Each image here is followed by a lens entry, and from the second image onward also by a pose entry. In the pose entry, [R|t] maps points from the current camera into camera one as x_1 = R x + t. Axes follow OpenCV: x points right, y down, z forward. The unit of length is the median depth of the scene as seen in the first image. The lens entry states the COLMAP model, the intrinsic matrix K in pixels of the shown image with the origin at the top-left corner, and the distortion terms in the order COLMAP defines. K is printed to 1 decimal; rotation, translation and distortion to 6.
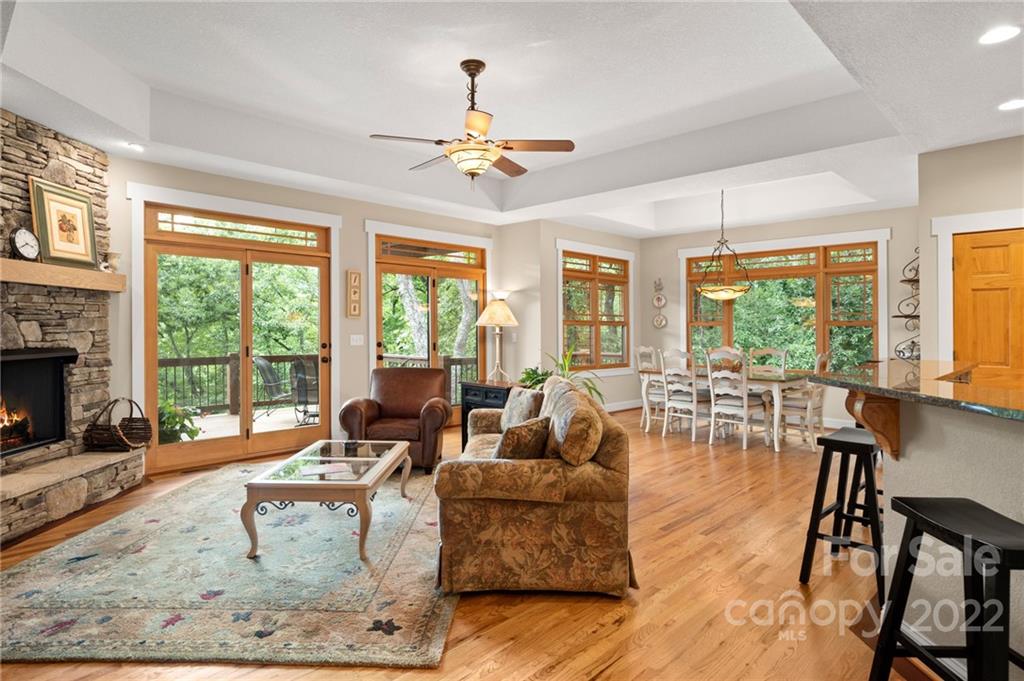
lens RADIAL K [[566.4, 0, 507.9], [0, 566.4, 331.6], [0, 0, 1]] dist [-0.000780, 0.001181]
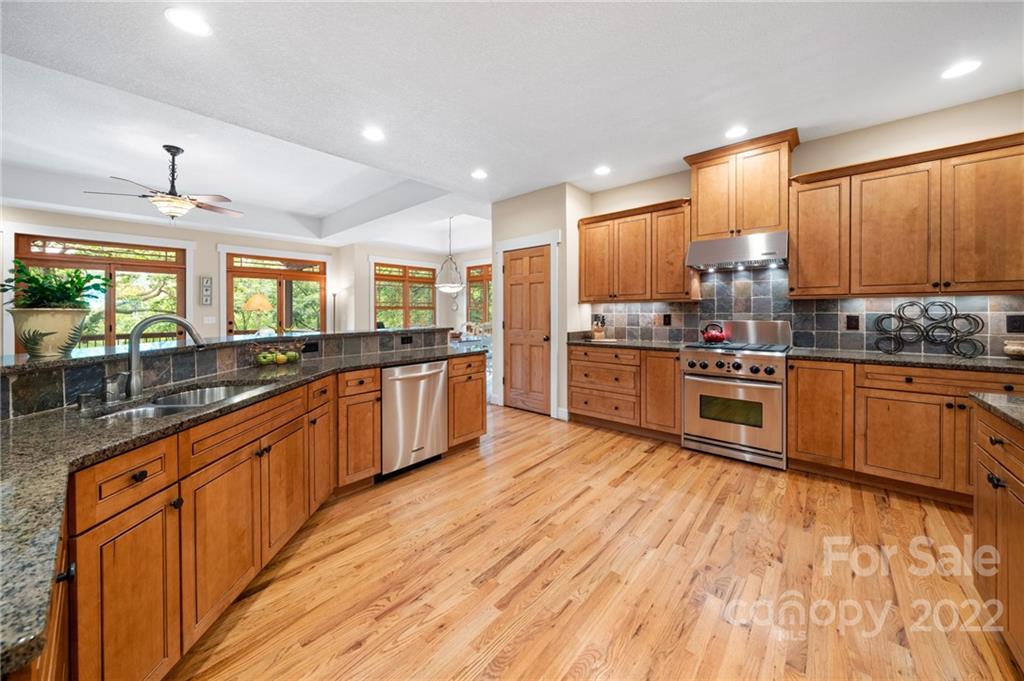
lens RADIAL K [[360.7, 0, 509.0], [0, 360.7, 315.2], [0, 0, 1]] dist [-0.008458, 0.000003]
pose [[0.998590, -0.010916, 0.051941, 0.748581], [0.010855, 0.999940, 0.001459, 0.012300], [-0.051954, -0.000893, 0.998649, -0.059329]]
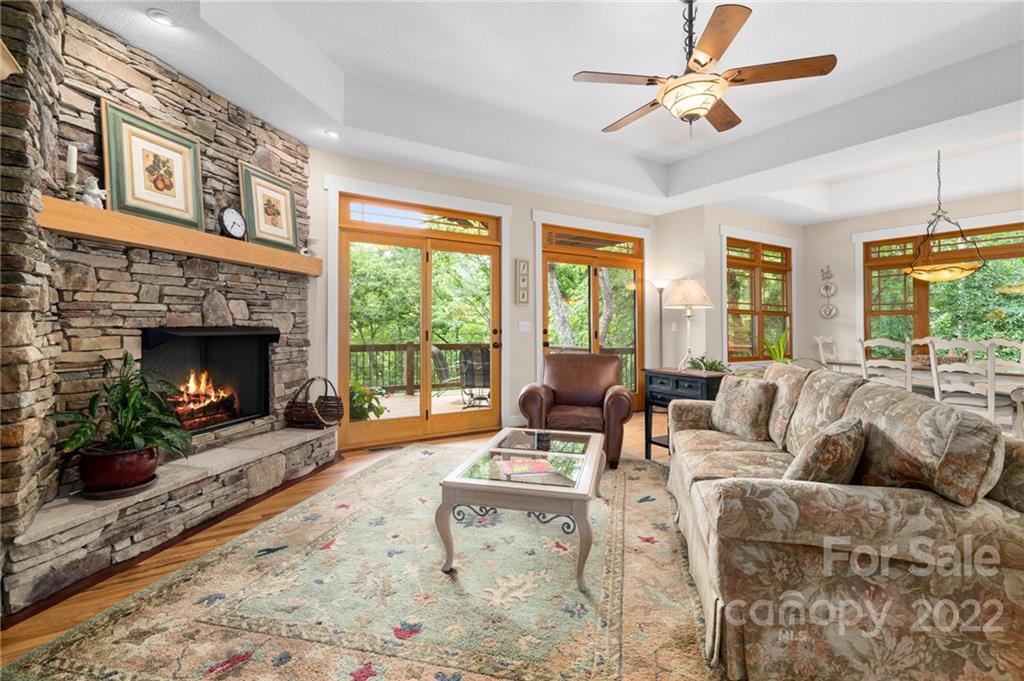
lens RADIAL K [[468.6, 0, 511.9], [0, 468.6, 326.5], [0, 0, 1]] dist [-0.000499, 0.000214]
pose [[0.974962, 0.001318, -0.222369, -0.147142], [-0.003330, 0.999957, -0.008675, 0.031775], [0.222348, 0.009198, 0.974924, 0.246136]]
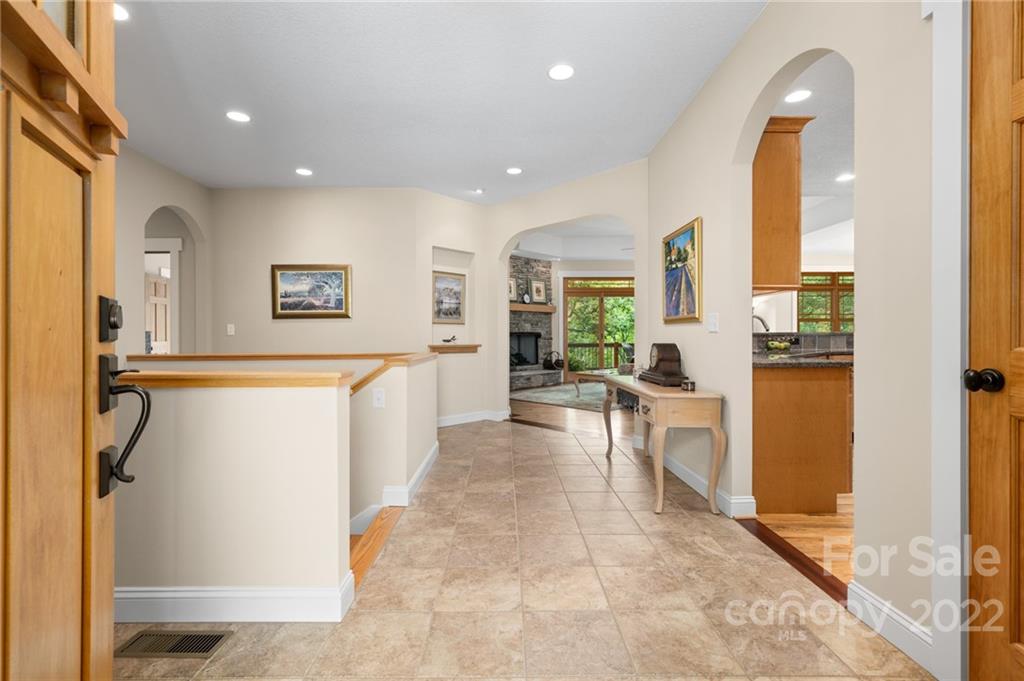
lens RADIAL K [[452.8, 0, 512.0], [0, 452.8, 340.5], [0, 0, 1]] dist [-0.001080, -0.000027]
pose [[0.704361, 0.001724, -0.709840, 0.748521], [0.001732, 0.999990, 0.004147, 0.057007], [0.709840, -0.004151, 0.704351, -0.708133]]
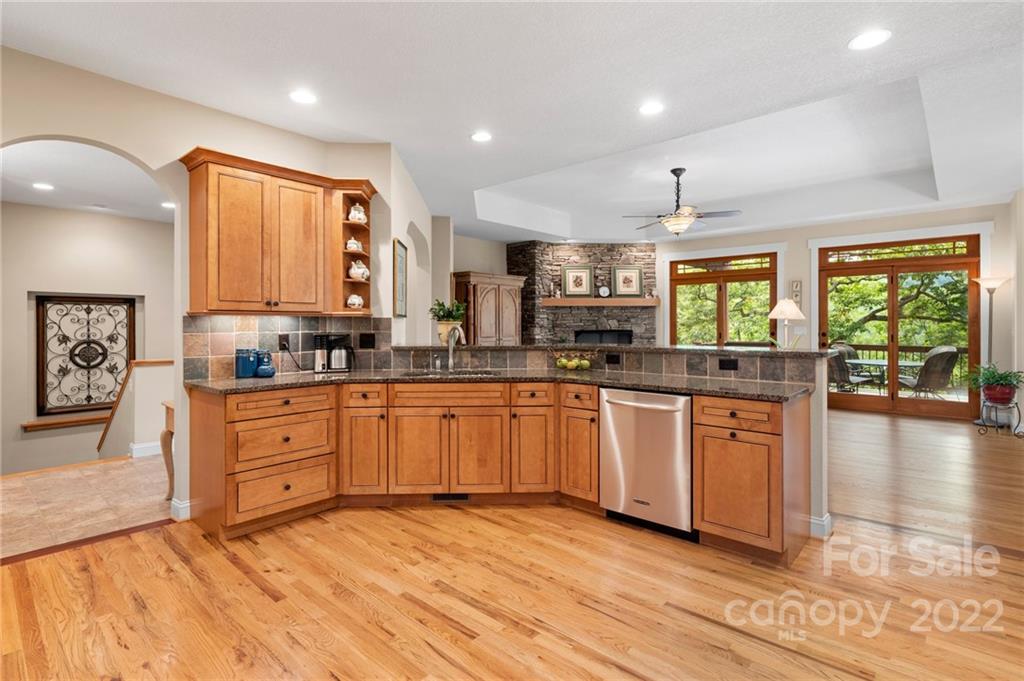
lens RADIAL K [[498.0, 0, 516.2], [0, 498.0, 327.4], [0, 0, 1]] dist [0.000596, 0.000402]
pose [[0.055262, 0.004451, -0.998462, 1.290717], [-0.004982, 0.999979, 0.004182, 0.008034], [0.998459, 0.004743, 0.055283, 0.378291]]
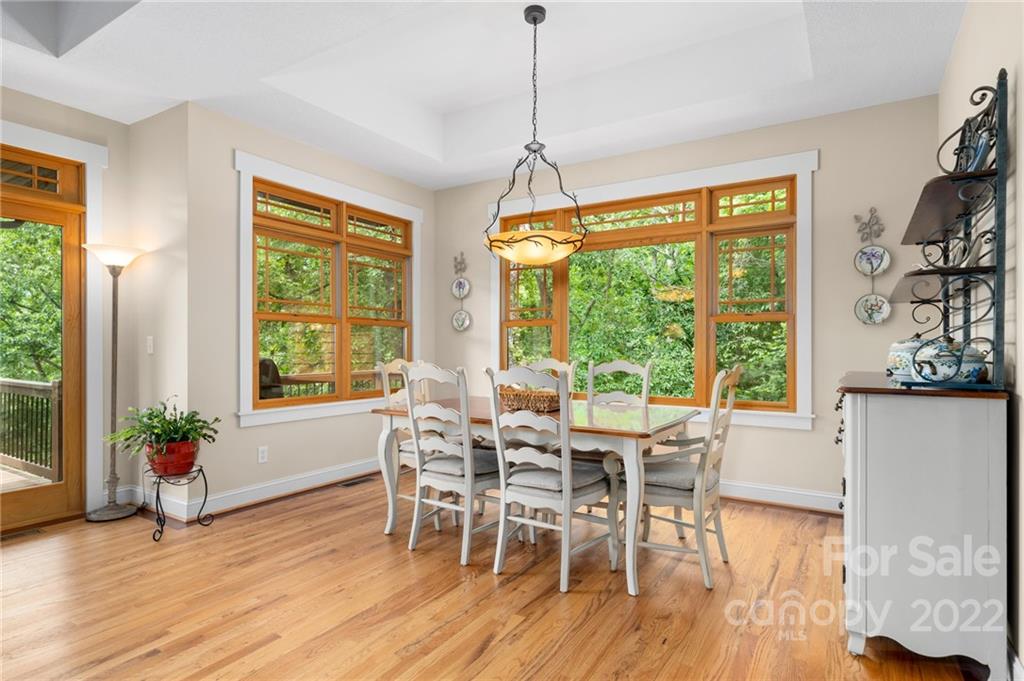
lens RADIAL K [[544.6, 0, 516.2], [0, 544.6, 351.3], [0, 0, 1]] dist [0.004082, 0.001020]
pose [[0.975361, -0.001733, 0.220609, 0.393872], [0.001502, 0.999998, 0.001213, 0.030256], [-0.220610, -0.000852, 0.975362, 0.814212]]
